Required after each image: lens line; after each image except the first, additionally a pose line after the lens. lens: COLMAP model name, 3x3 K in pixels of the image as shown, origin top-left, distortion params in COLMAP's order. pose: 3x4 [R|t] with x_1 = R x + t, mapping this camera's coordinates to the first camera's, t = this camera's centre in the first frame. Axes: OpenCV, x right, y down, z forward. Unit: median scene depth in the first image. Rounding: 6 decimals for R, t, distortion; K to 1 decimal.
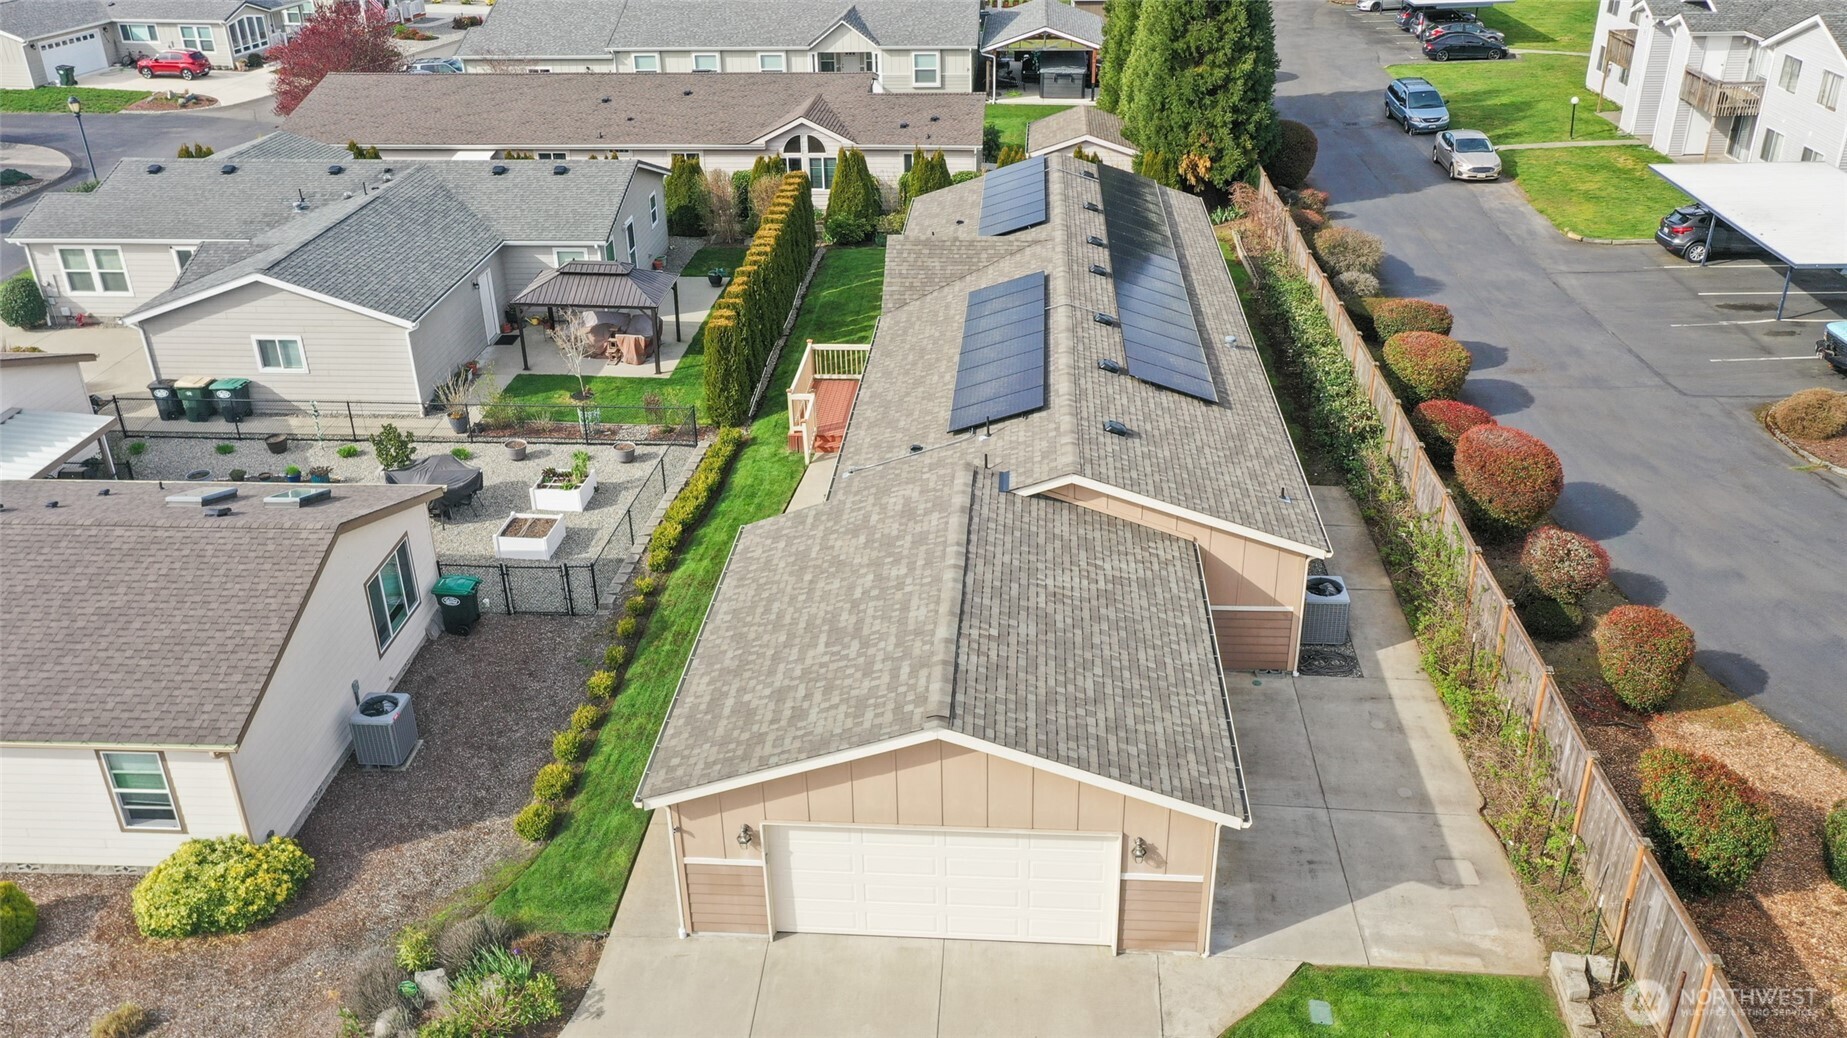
lens RADIAL K [[1477.1, 0, 923.5], [0, 1477.1, 519.0], [0, 0, 1]] dist [0.008893, 0.020837]
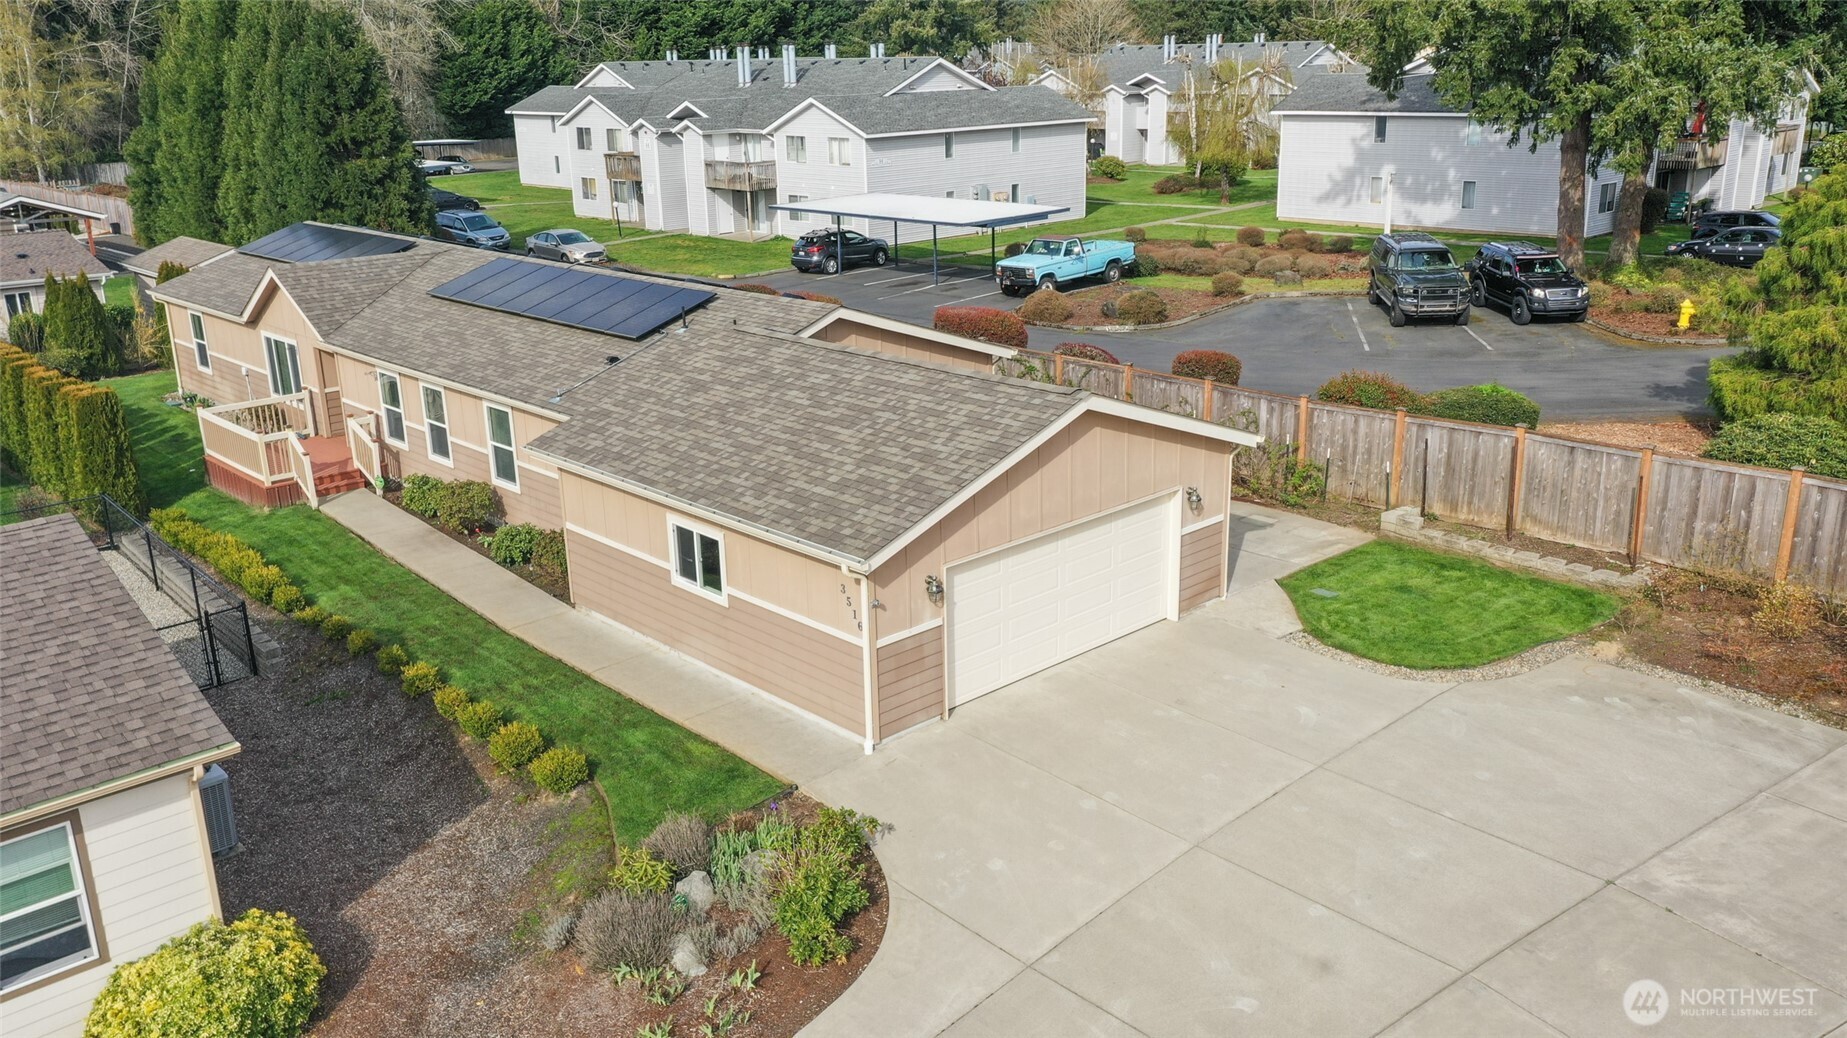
lens RADIAL K [[1477.1, 0, 923.5], [0, 1477.1, 519.0], [0, 0, 1]] dist [0.008893, 0.020837]
pose [[0.677001, -0.219139, 0.702600, -0.454031], [0.343784, 0.938254, -0.038620, 0.123753], [-0.650755, 0.267689, 0.710536, 0.201705]]
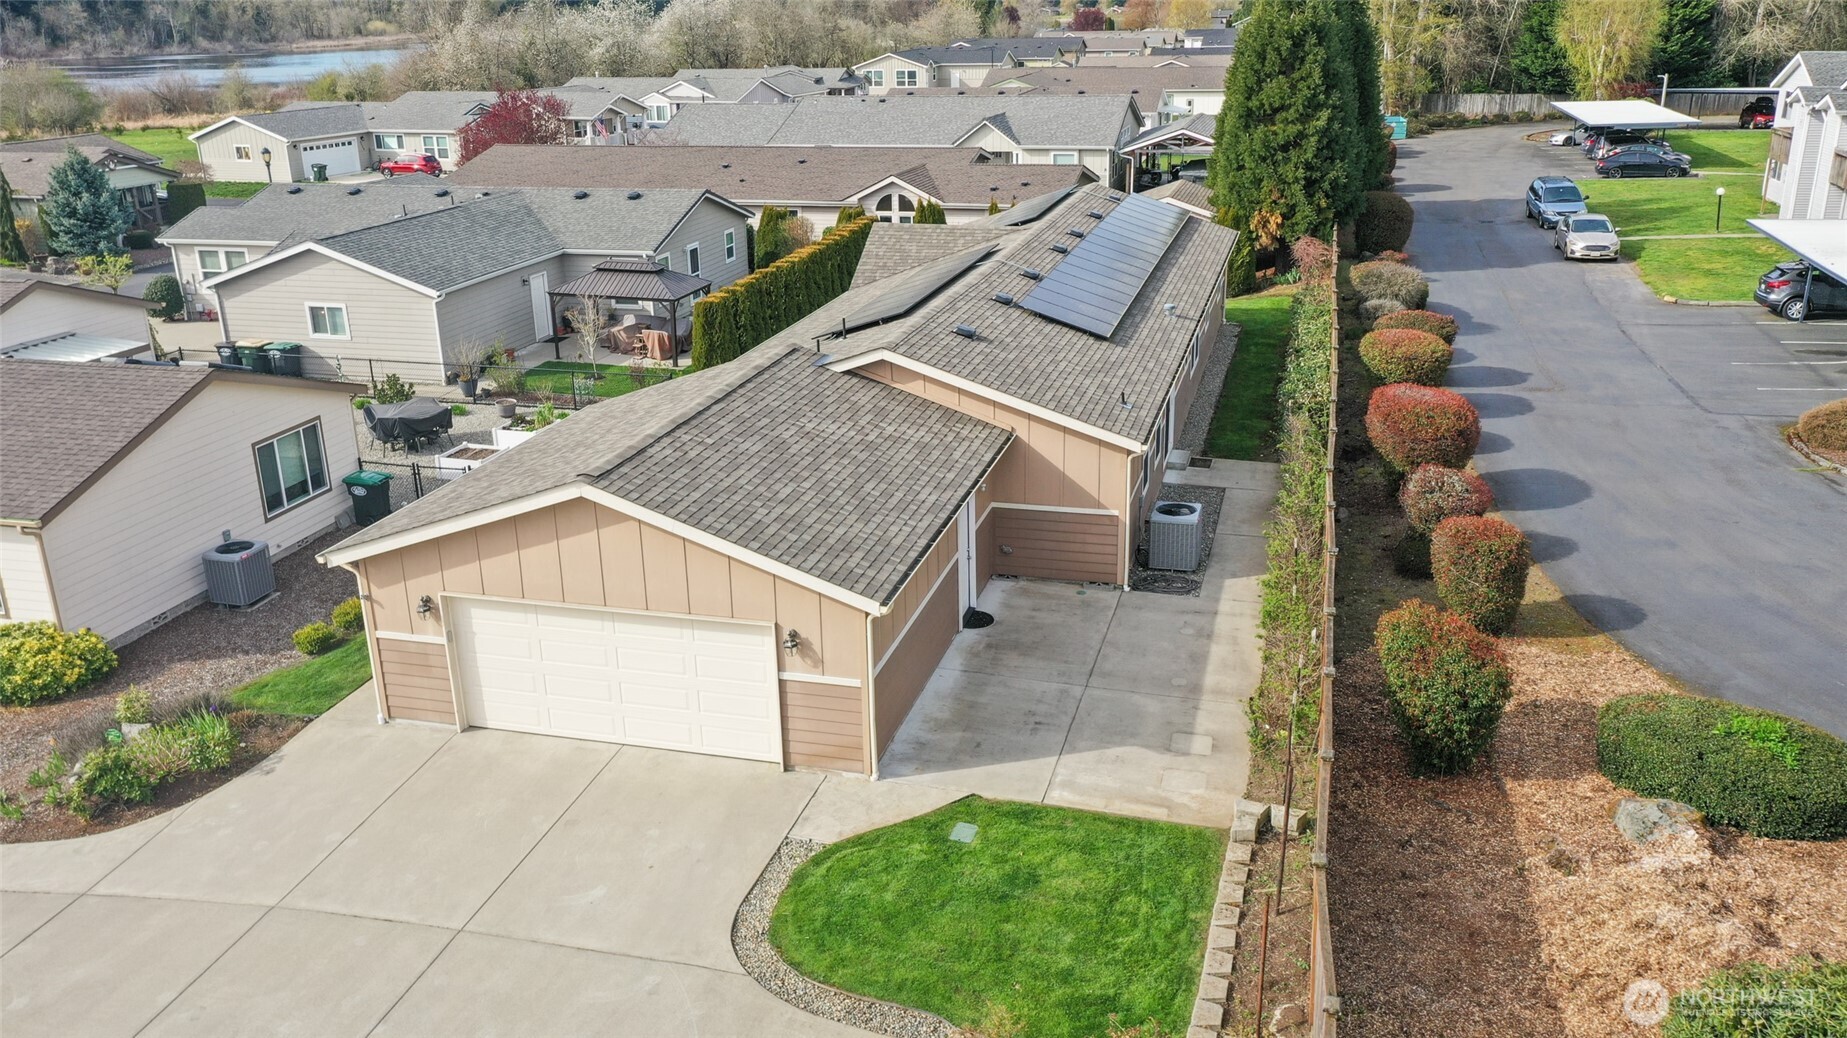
lens RADIAL K [[1477.1, 0, 923.5], [0, 1477.1, 519.0], [0, 0, 1]] dist [0.008893, 0.020837]
pose [[0.981629, 0.061951, -0.180460, 0.232076], [-0.084691, 0.989014, -0.121158, 0.147897], [0.170972, 0.134215, 0.976092, 0.040298]]
